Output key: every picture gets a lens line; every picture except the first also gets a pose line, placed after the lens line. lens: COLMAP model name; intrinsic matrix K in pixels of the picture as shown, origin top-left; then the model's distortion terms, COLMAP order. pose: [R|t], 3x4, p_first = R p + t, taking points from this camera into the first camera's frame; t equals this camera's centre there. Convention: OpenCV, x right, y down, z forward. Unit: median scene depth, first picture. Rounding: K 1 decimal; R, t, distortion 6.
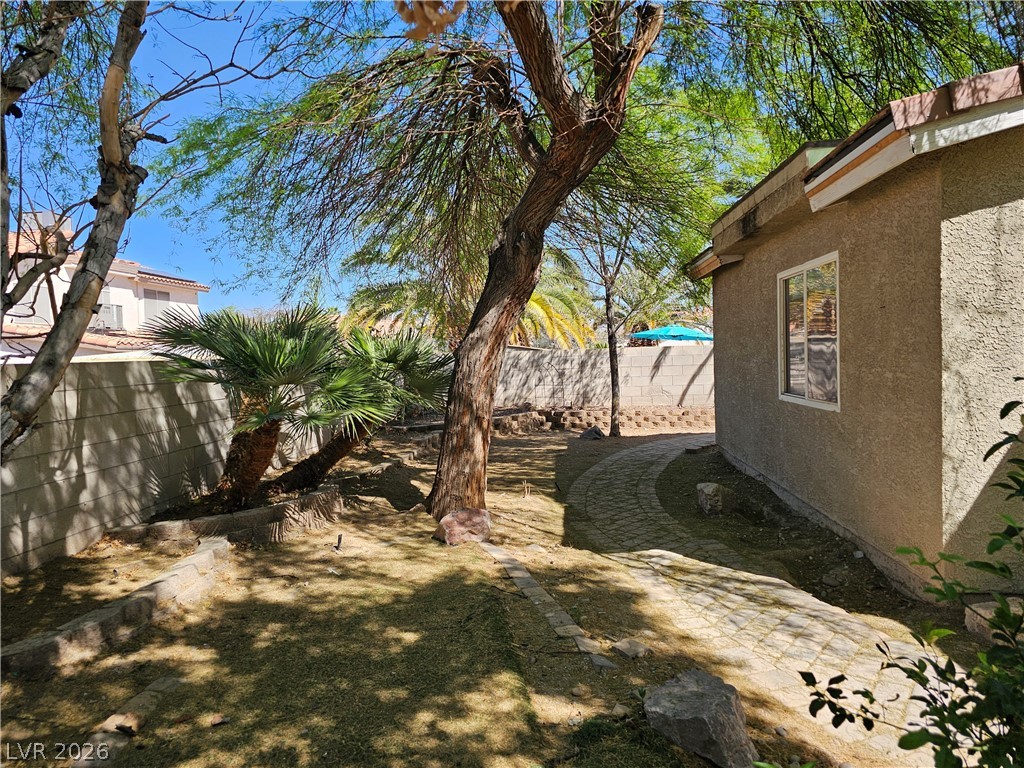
lens RADIAL K [[683.2, 0, 512.0], [0, 683.2, 384.0], [0, 0, 1]] dist [0.022994, -0.004109]
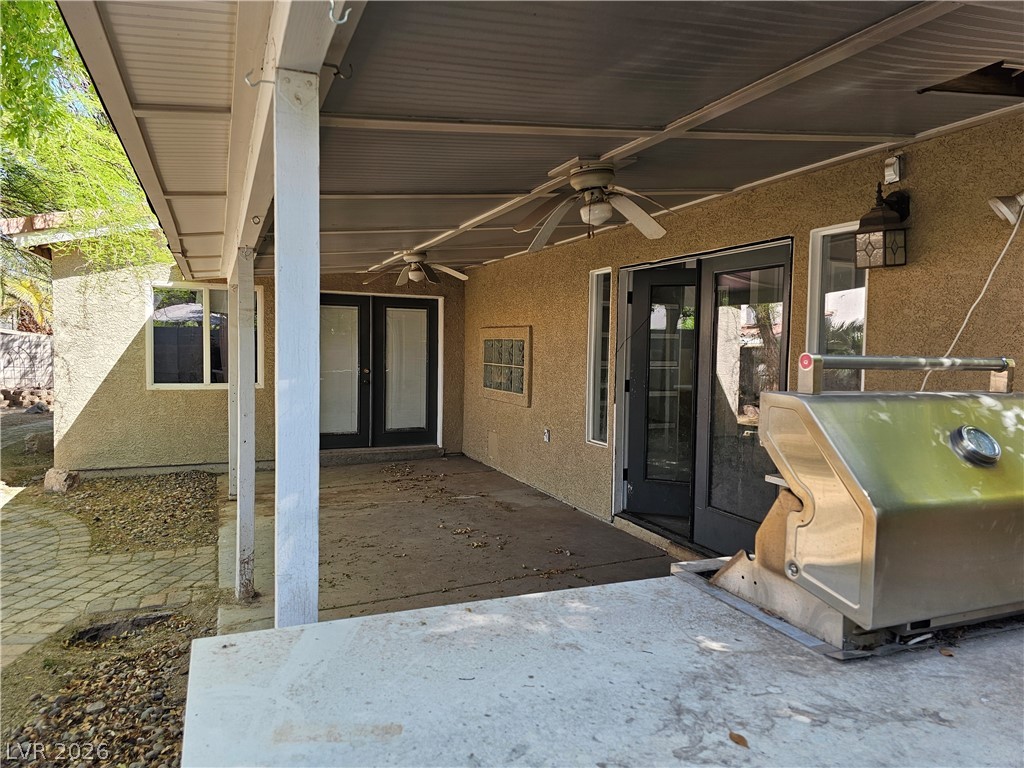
lens RADIAL K [[692.2, 0, 514.1], [0, 692.2, 371.3], [0, 0, 1]] dist [0.025736, -0.018102]
pose [[0.882514, 0.028726, 0.469408, 0.583451], [-0.025991, 0.999586, -0.012307, 0.003653], [-0.469567, -0.001339, 0.882896, -0.901813]]
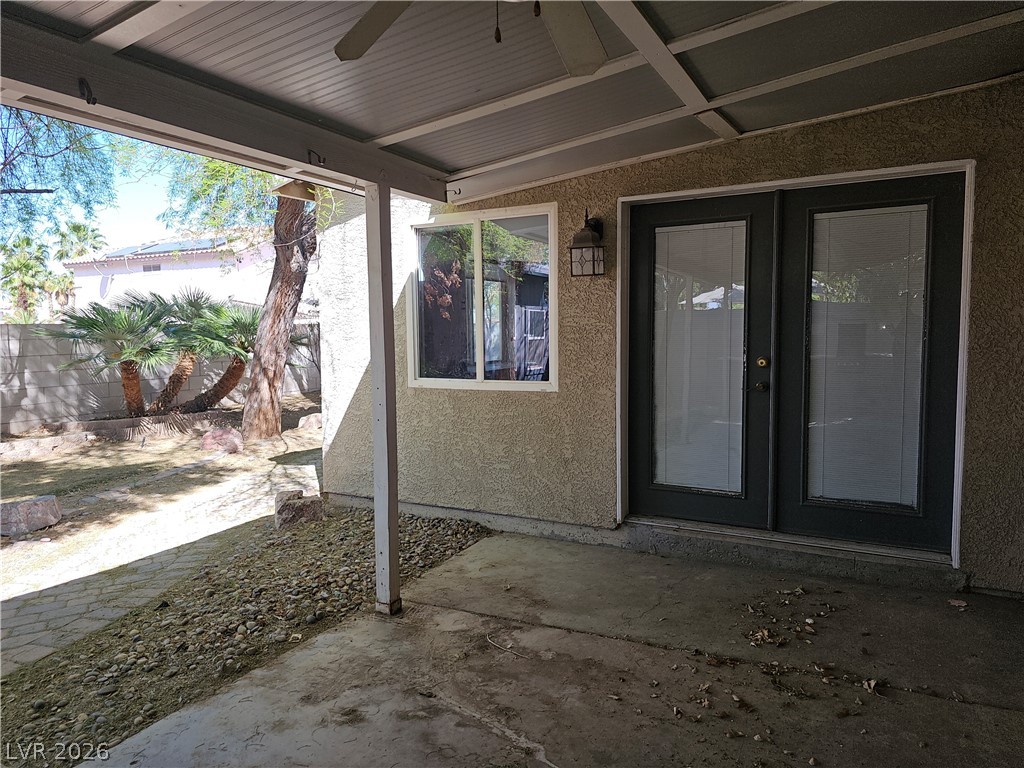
lens RADIAL K [[683.2, 0, 512.0], [0, 683.2, 384.0], [0, 0, 1]] dist [0.022994, -0.004109]
pose [[0.915355, 0.052274, -0.399241, 1.080737], [-0.032091, 0.997854, 0.057075, -0.017541], [0.401368, -0.039432, 0.915068, -0.087696]]
